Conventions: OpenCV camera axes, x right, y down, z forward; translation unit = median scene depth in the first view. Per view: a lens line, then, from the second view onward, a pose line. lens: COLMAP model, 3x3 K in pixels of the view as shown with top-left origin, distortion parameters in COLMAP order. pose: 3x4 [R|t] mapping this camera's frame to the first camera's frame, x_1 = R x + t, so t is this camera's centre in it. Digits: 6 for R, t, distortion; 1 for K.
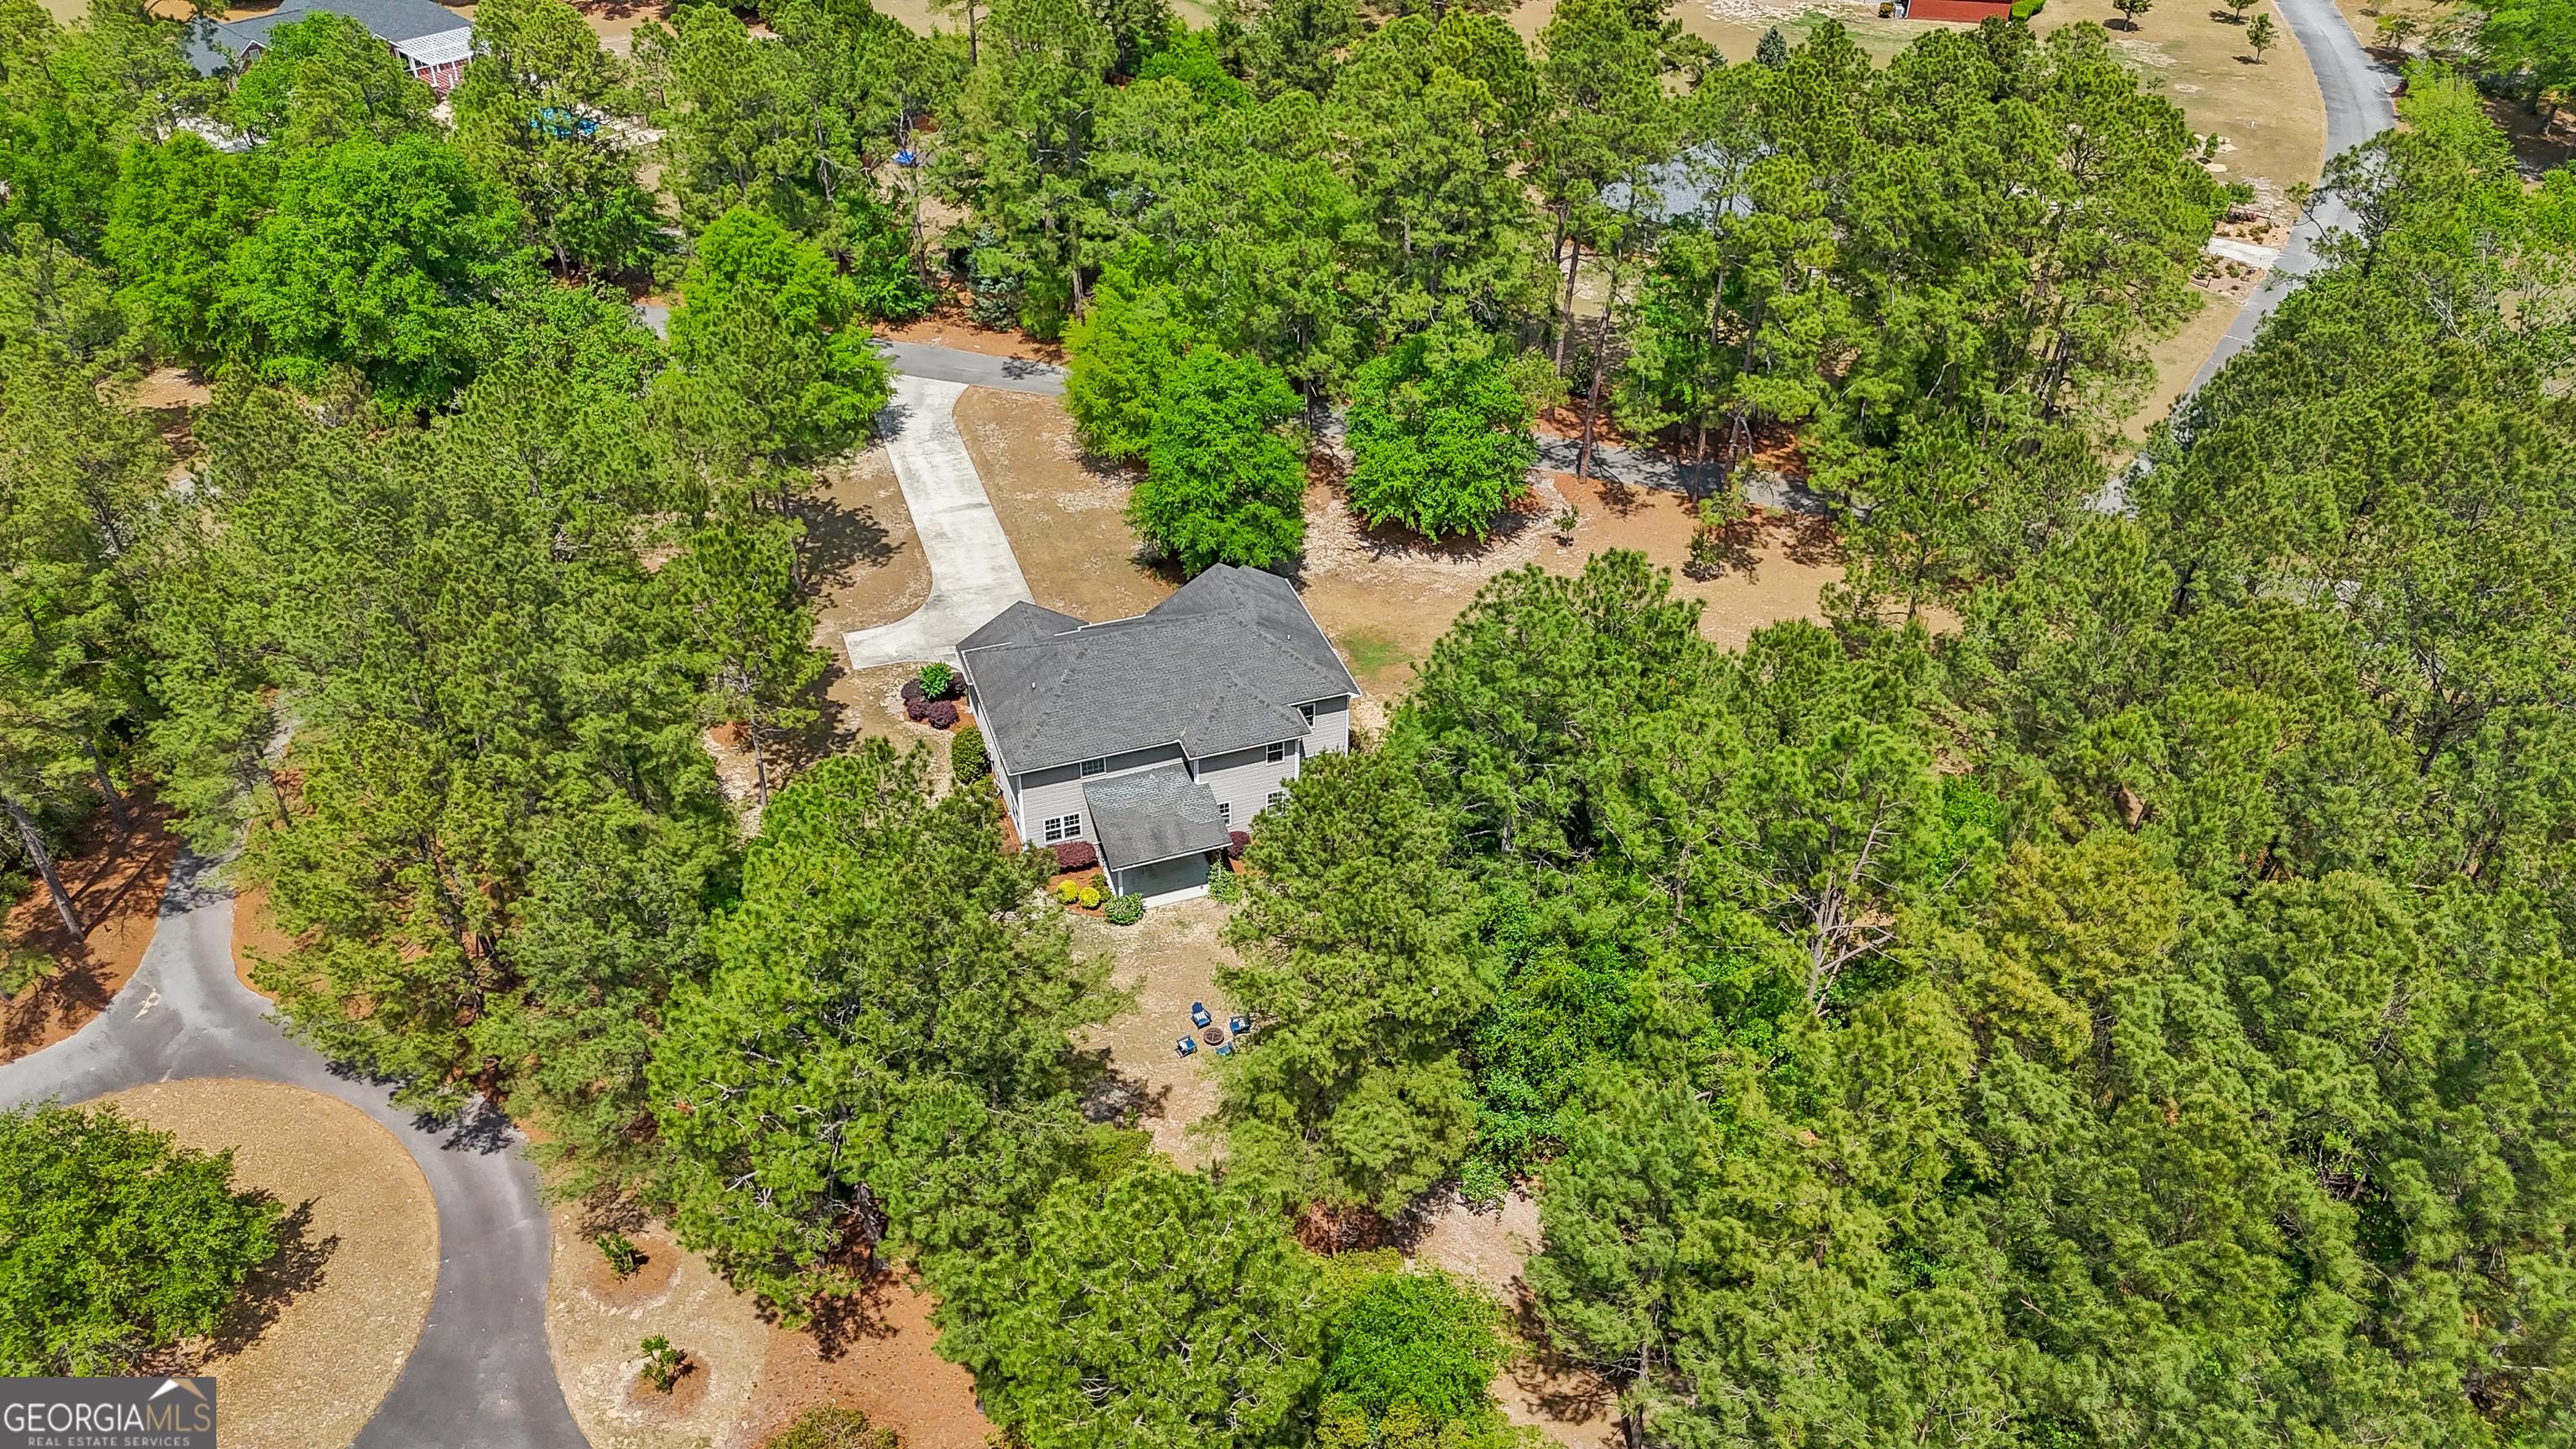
lens RADIAL K [[1875.2, 0, 1293.3], [0, 1875.2, 724.1], [0, 0, 1]] dist [0.033723, -0.020427]
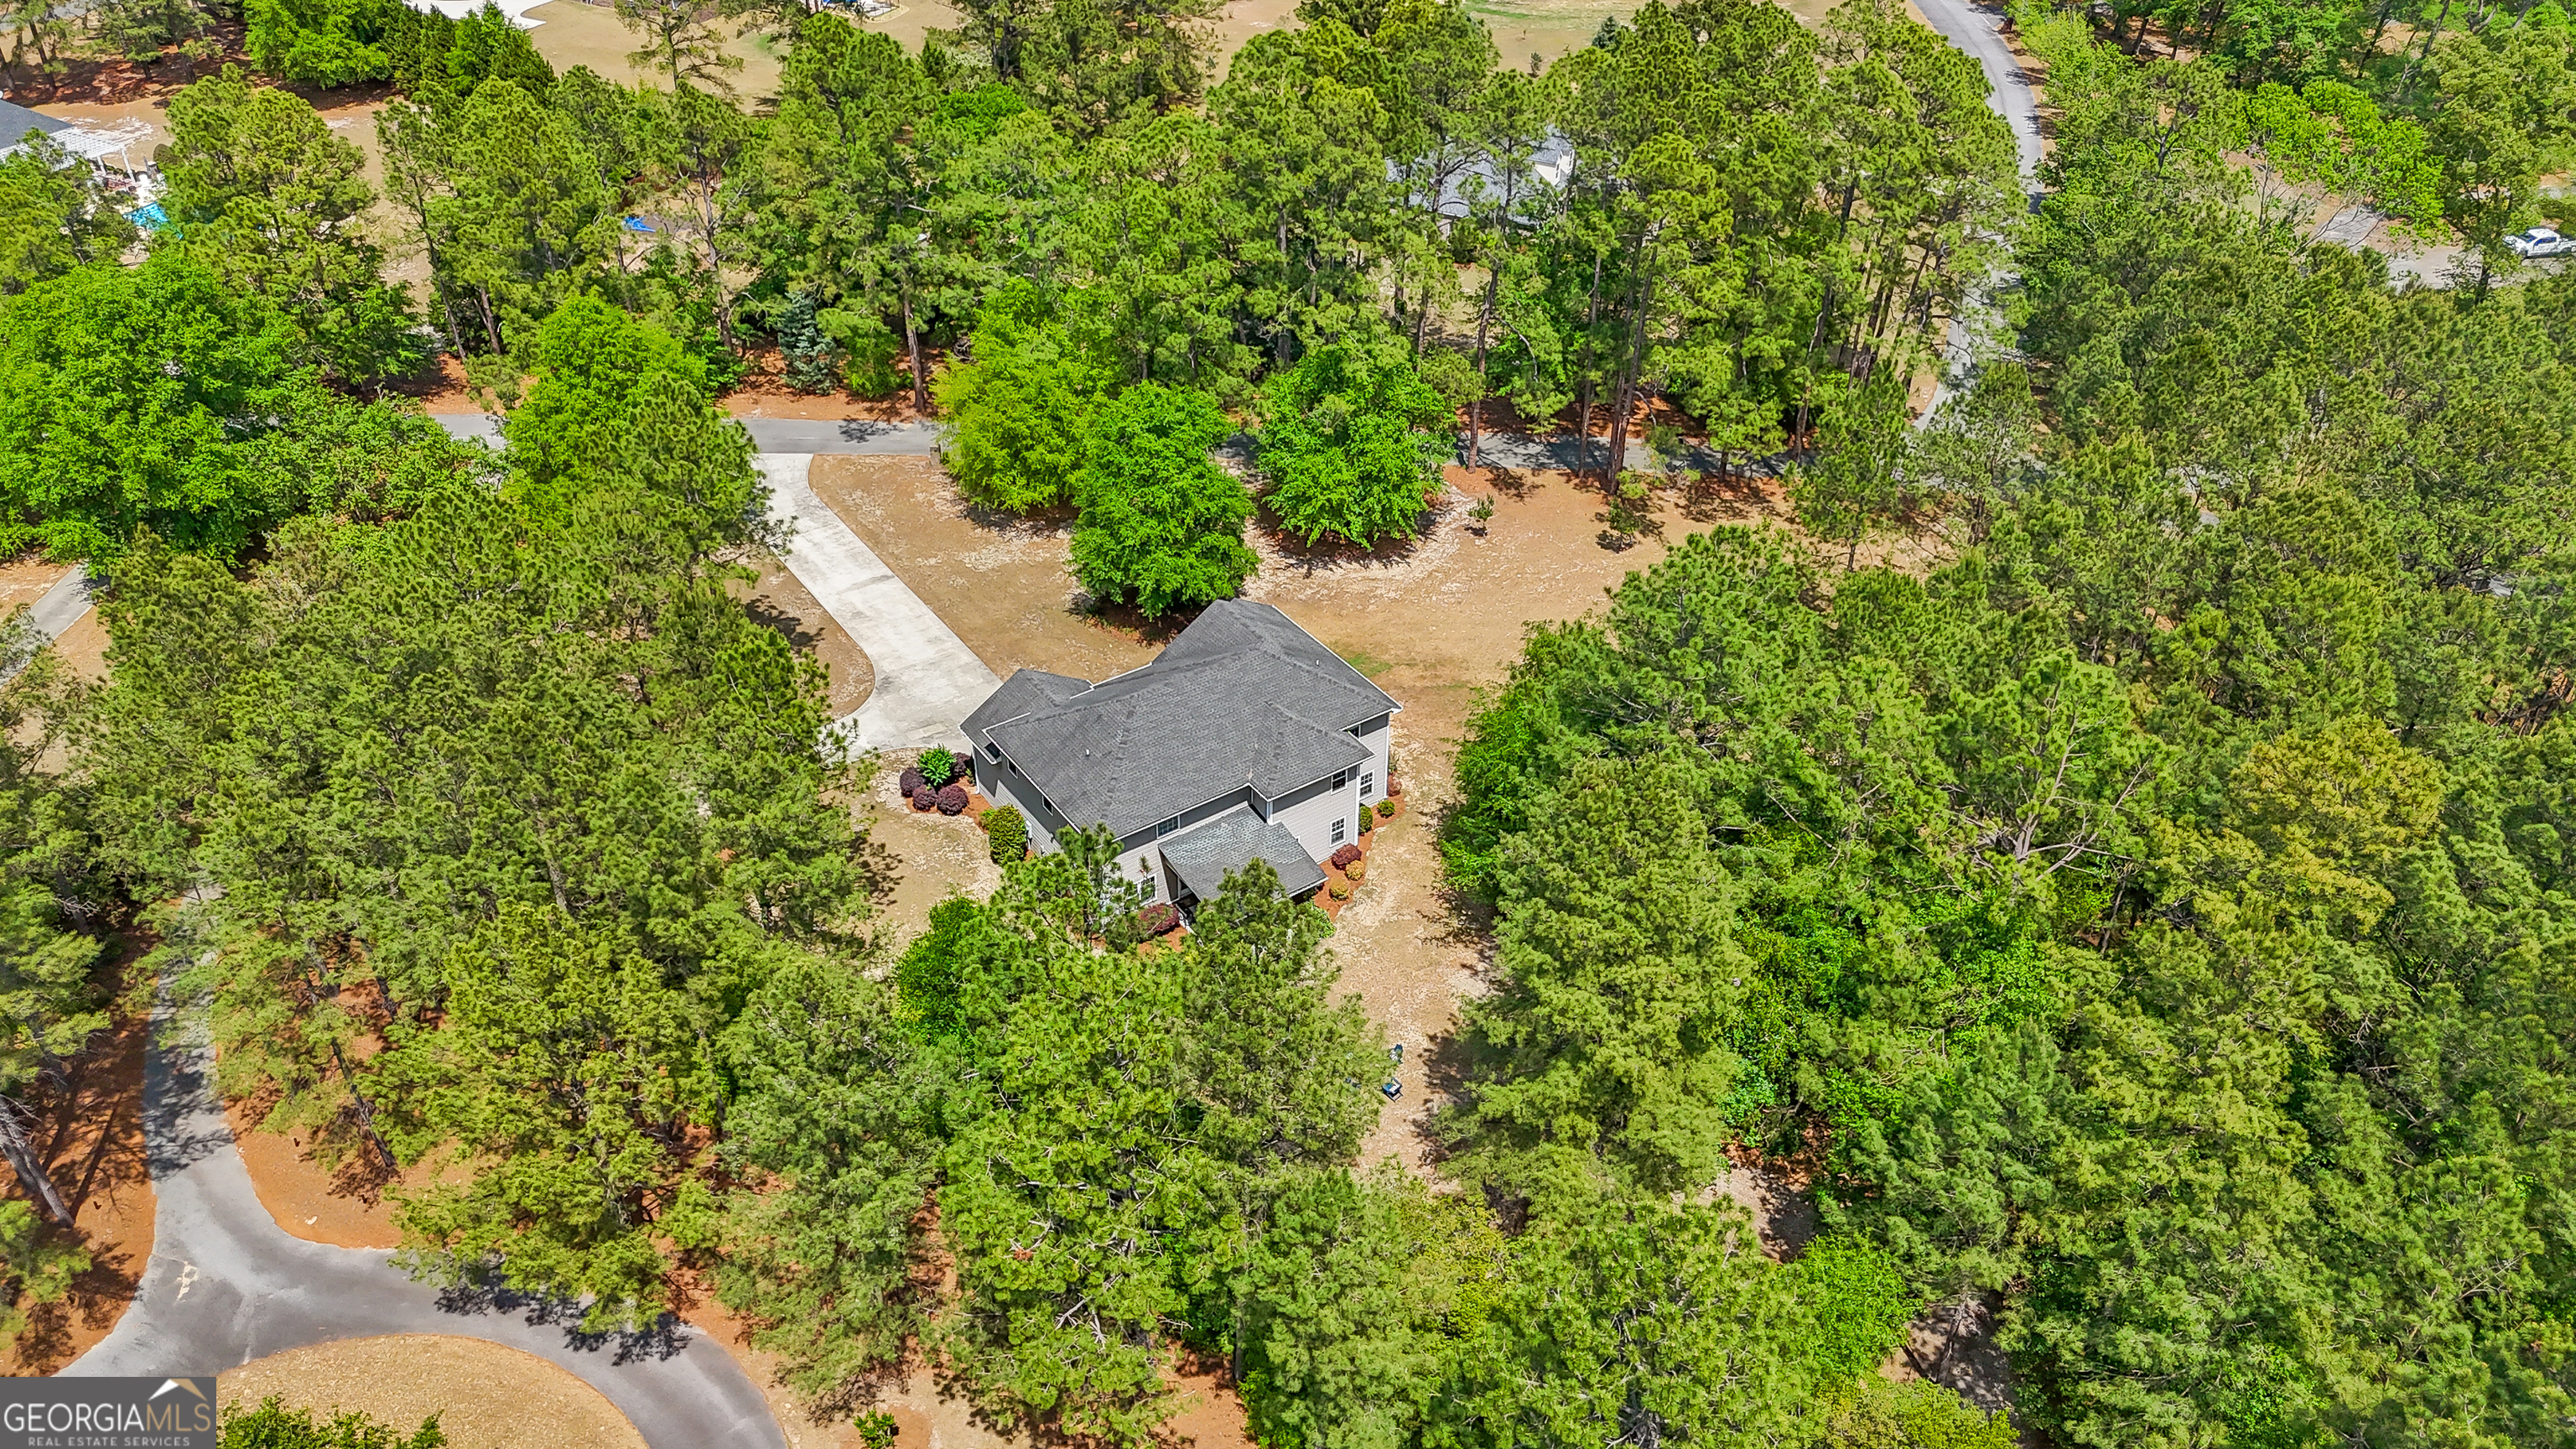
lens RADIAL K [[1875.2, 0, 1300.7], [0, 1875.2, 727.3], [0, 0, 1]] dist [0.033723, -0.020427]
pose [[0.965043, -0.158591, 0.208666, -0.185654], [0.158961, 0.987169, 0.015104, -0.024496], [-0.208384, 0.018593, 0.977870, 0.031856]]
